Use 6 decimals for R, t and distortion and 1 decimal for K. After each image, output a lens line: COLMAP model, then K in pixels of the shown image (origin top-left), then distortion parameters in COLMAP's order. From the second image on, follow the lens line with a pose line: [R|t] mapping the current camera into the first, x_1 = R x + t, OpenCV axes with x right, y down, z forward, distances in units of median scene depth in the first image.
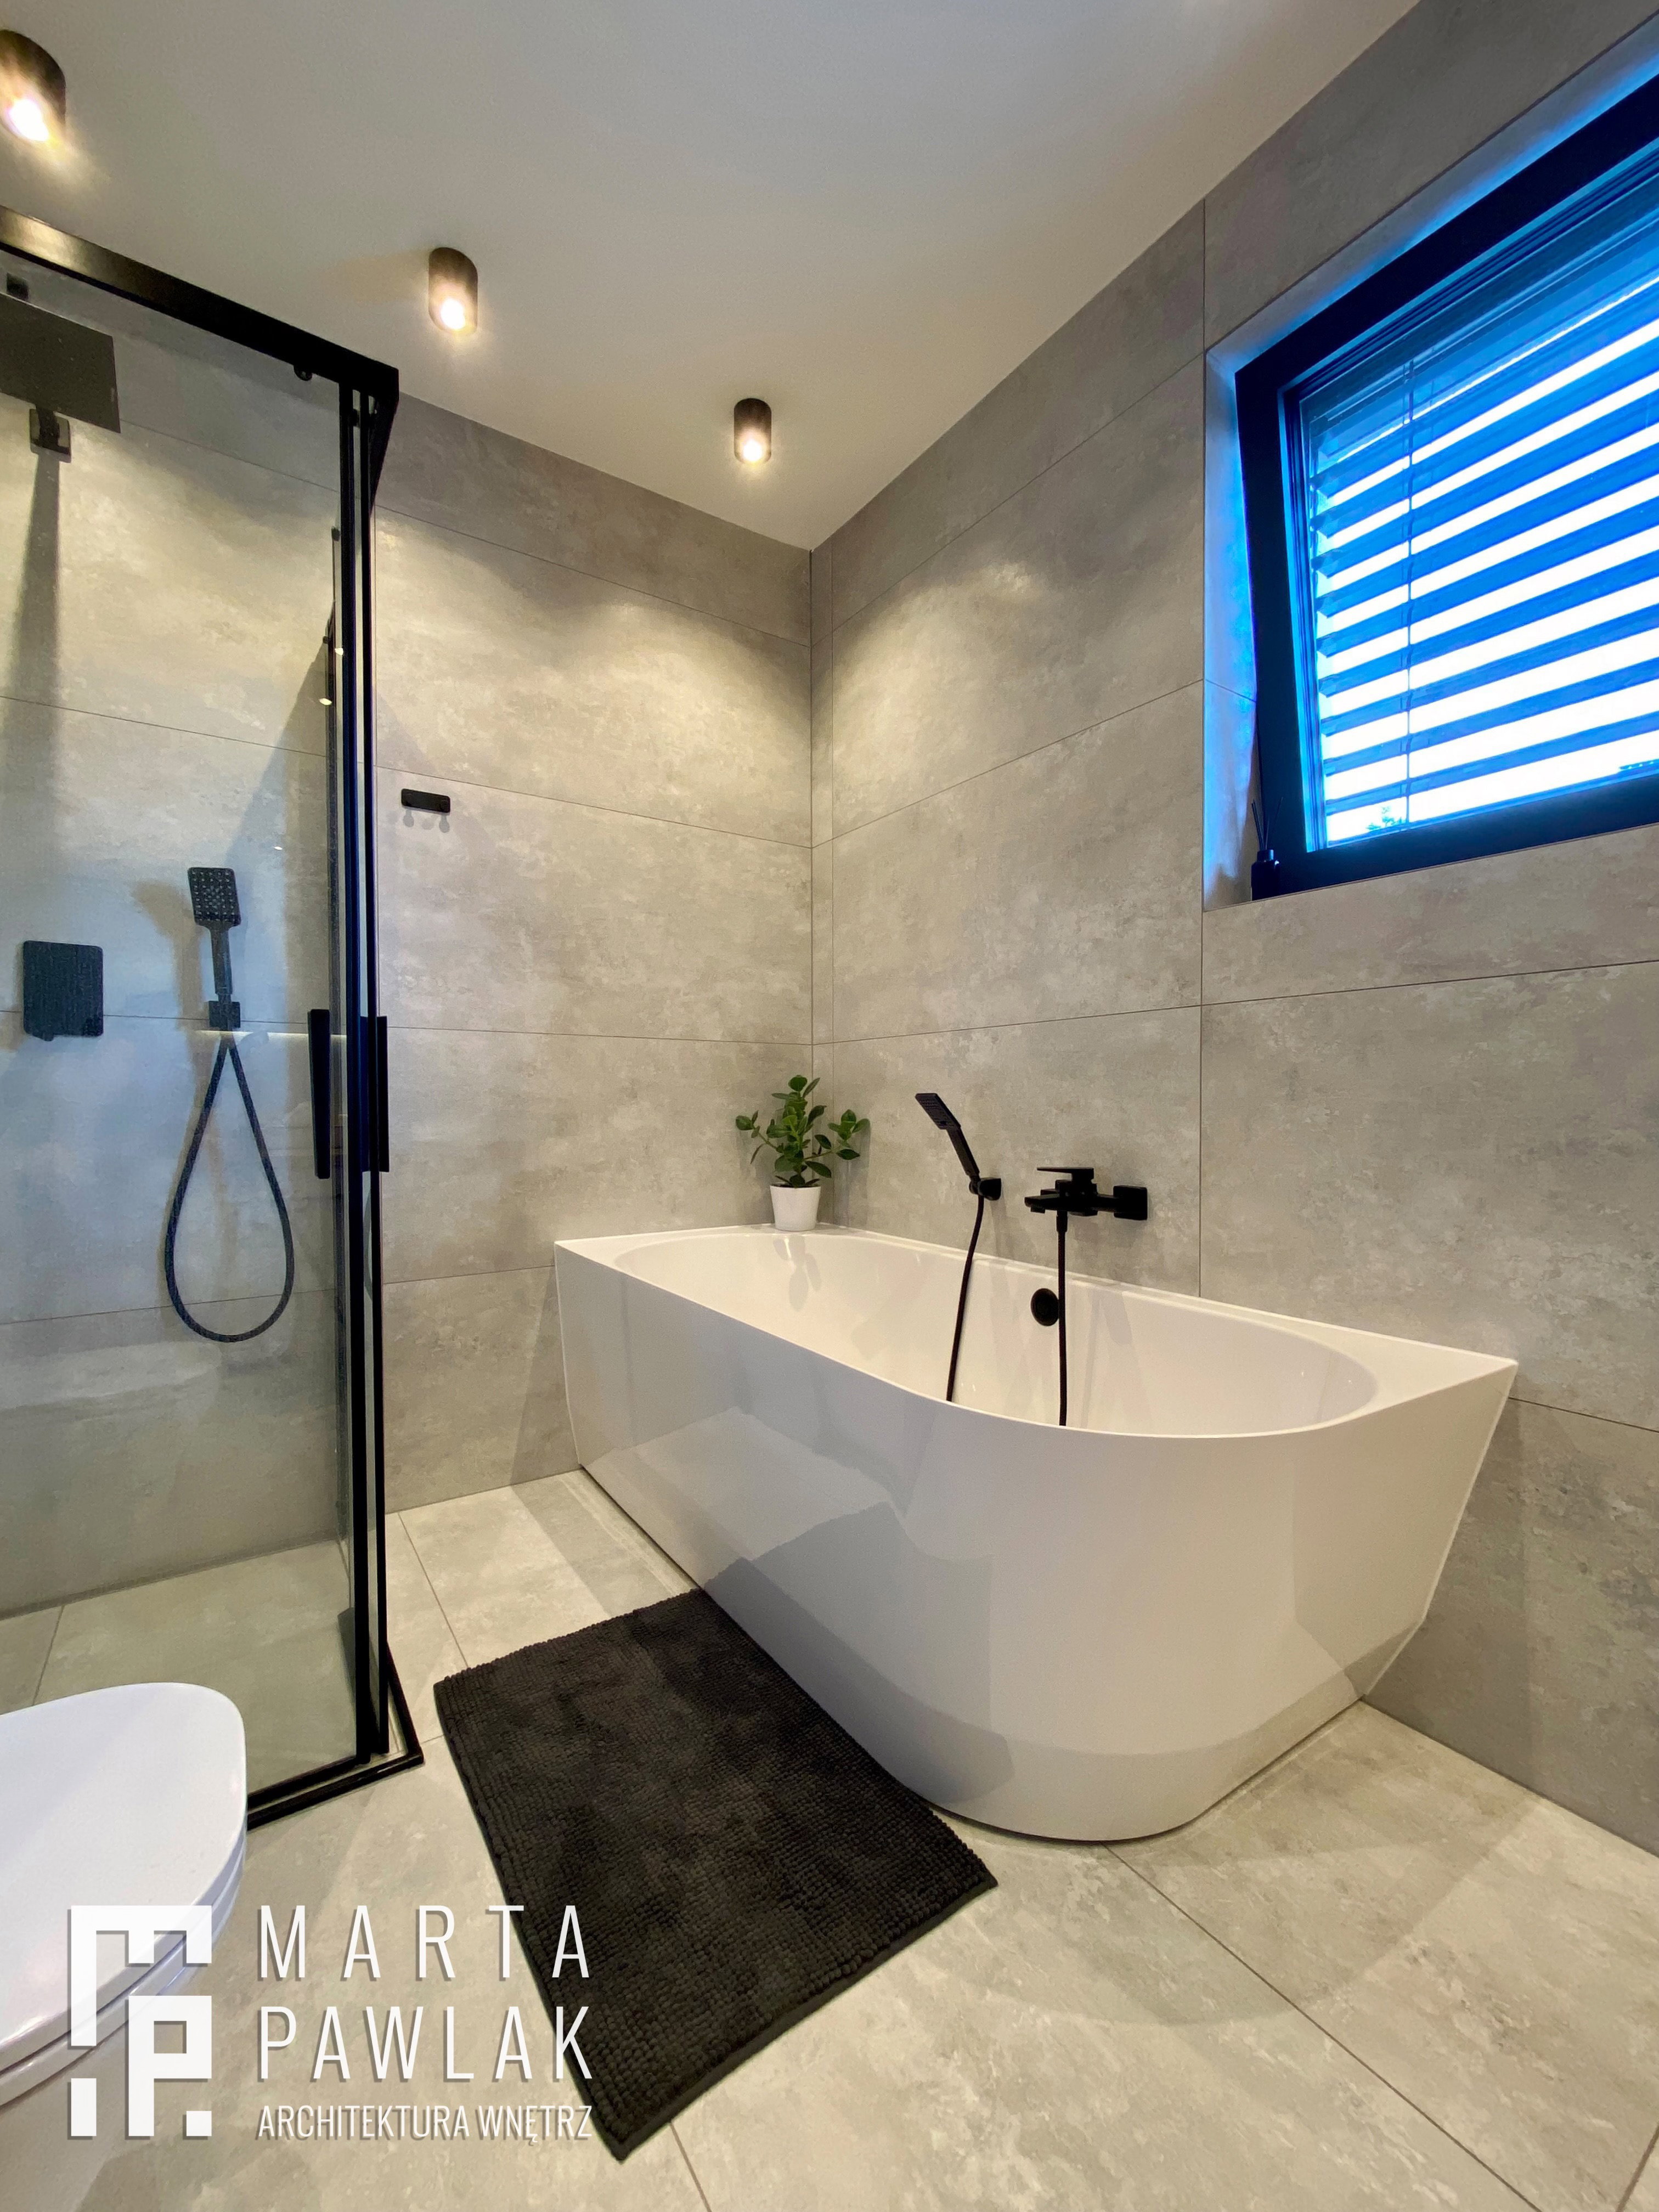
lens RADIAL K [[896.2, 0, 821.9], [0, 896.2, 1121.4], [0, 0, 1]] dist [0.003864, -0.001812]
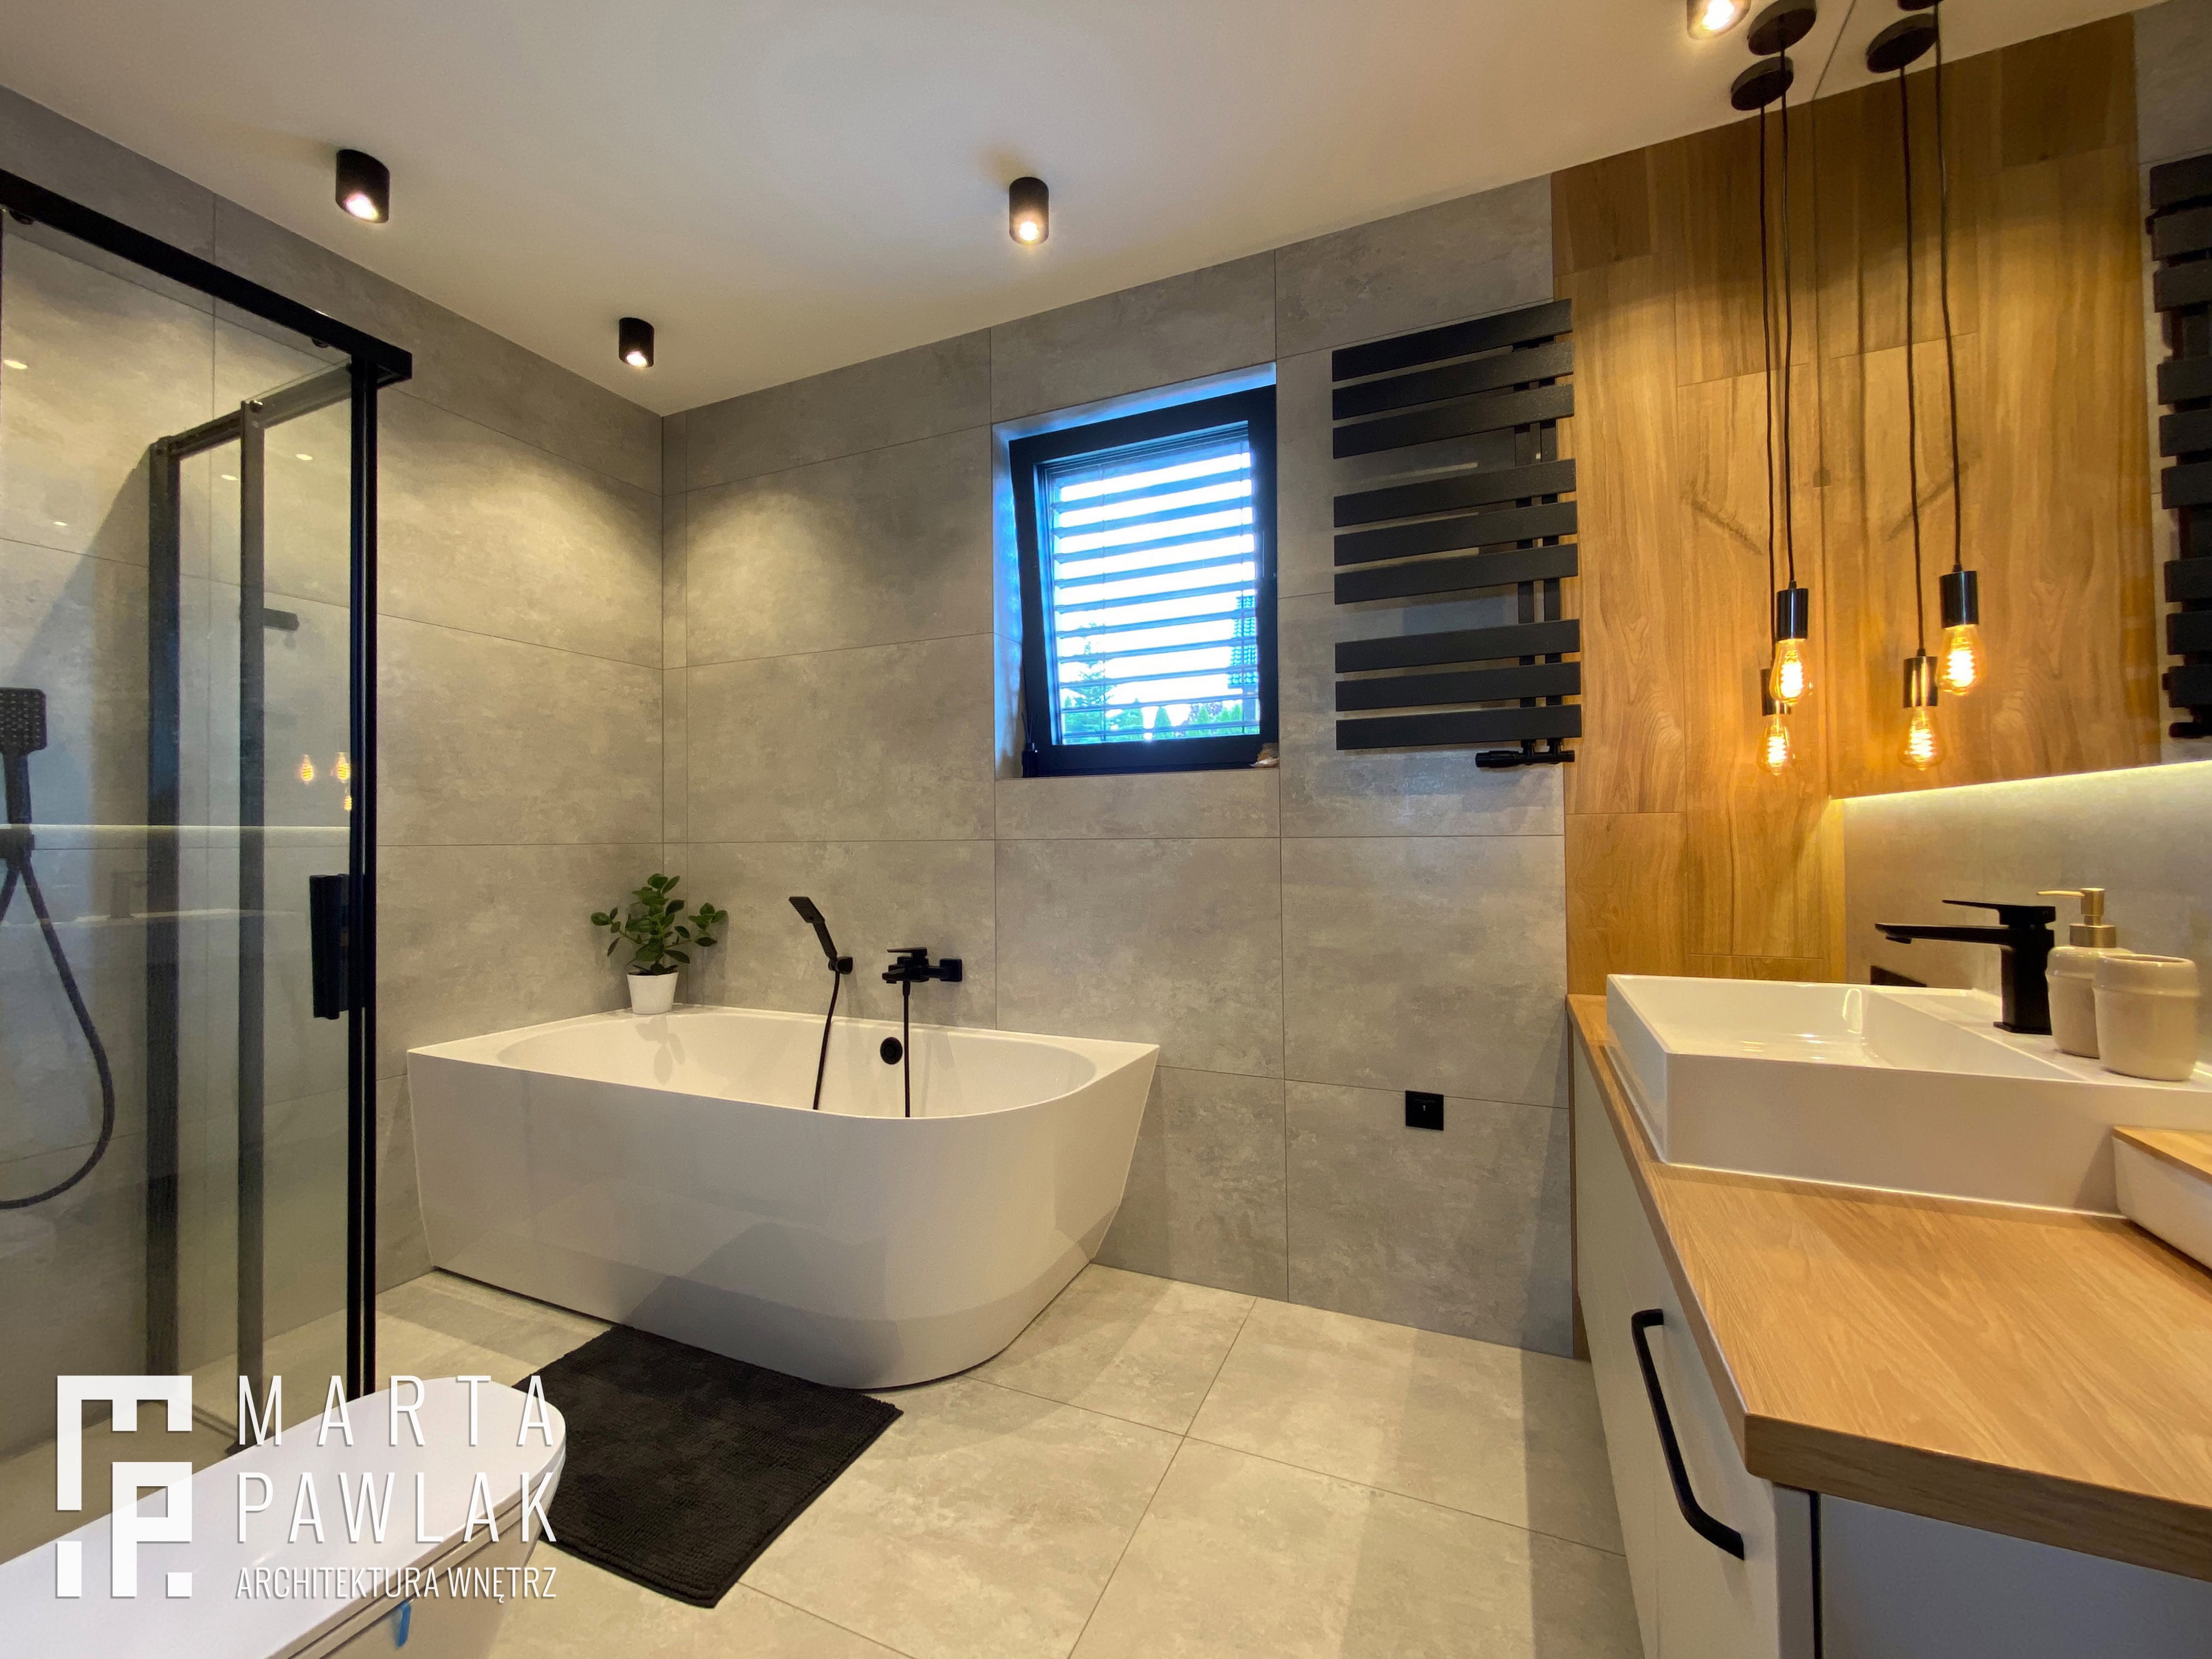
lens RADIAL K [[896.2, 0, 1099.2], [0, 896.2, 830.6], [0, 0, 1]] dist [0.003864, -0.001812]
pose [[0.843880, 0.000607, 0.536532, -0.233745], [0.018198, 0.999392, -0.029754, -0.089144], [-0.536224, 0.034872, 0.843355, -0.368083]]
